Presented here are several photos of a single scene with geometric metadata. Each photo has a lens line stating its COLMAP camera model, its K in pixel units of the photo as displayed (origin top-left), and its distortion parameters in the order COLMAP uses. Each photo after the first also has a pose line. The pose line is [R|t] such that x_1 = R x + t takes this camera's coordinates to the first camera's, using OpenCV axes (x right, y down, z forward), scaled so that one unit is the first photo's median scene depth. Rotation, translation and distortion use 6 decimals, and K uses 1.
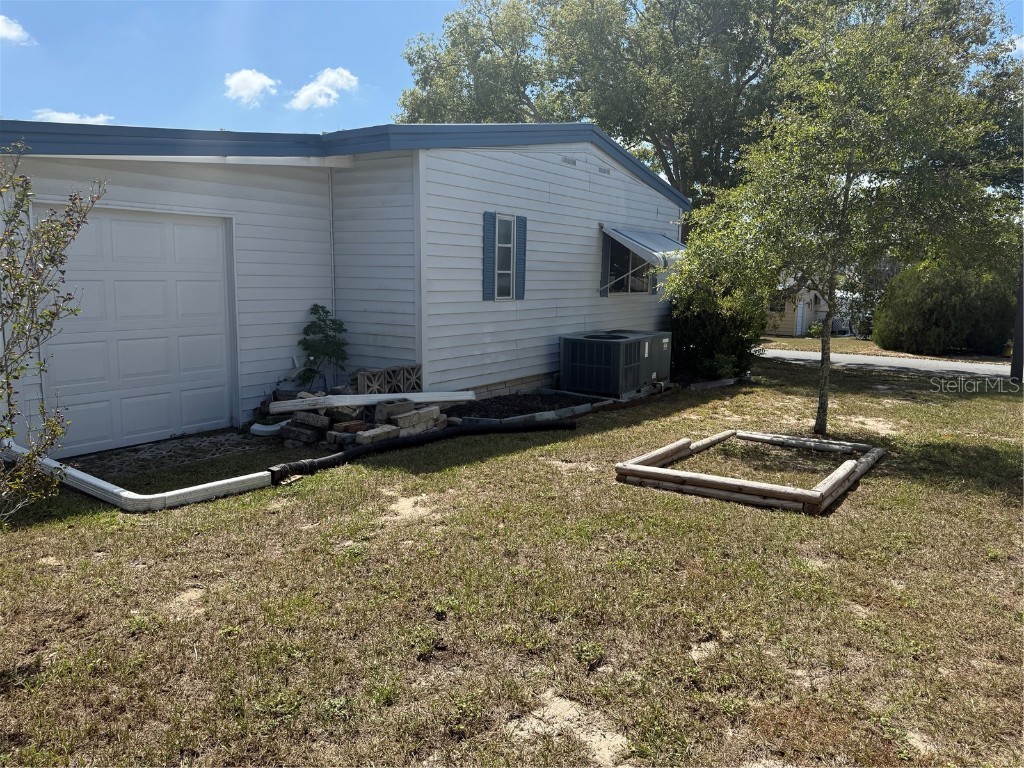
lens RADIAL K [[722.0, 0, 512.0], [0, 722.0, 384.0], [0, 0, 1]] dist [0.107805, -0.163767]
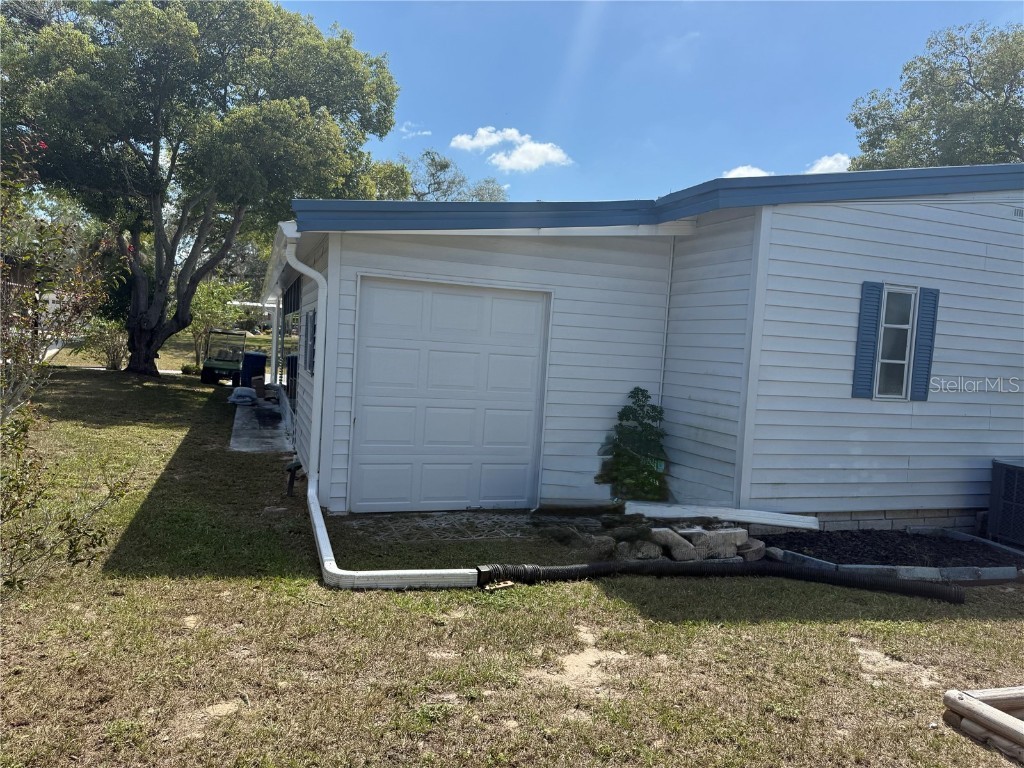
lens RADIAL K [[722.0, 0, 512.0], [0, 722.0, 384.0], [0, 0, 1]] dist [0.107805, -0.163767]
pose [[0.805422, 0.068443, -0.588737, 0.139417], [-0.136863, 0.987942, -0.072383, -0.030426], [0.576683, 0.138876, 0.805078, 0.213575]]
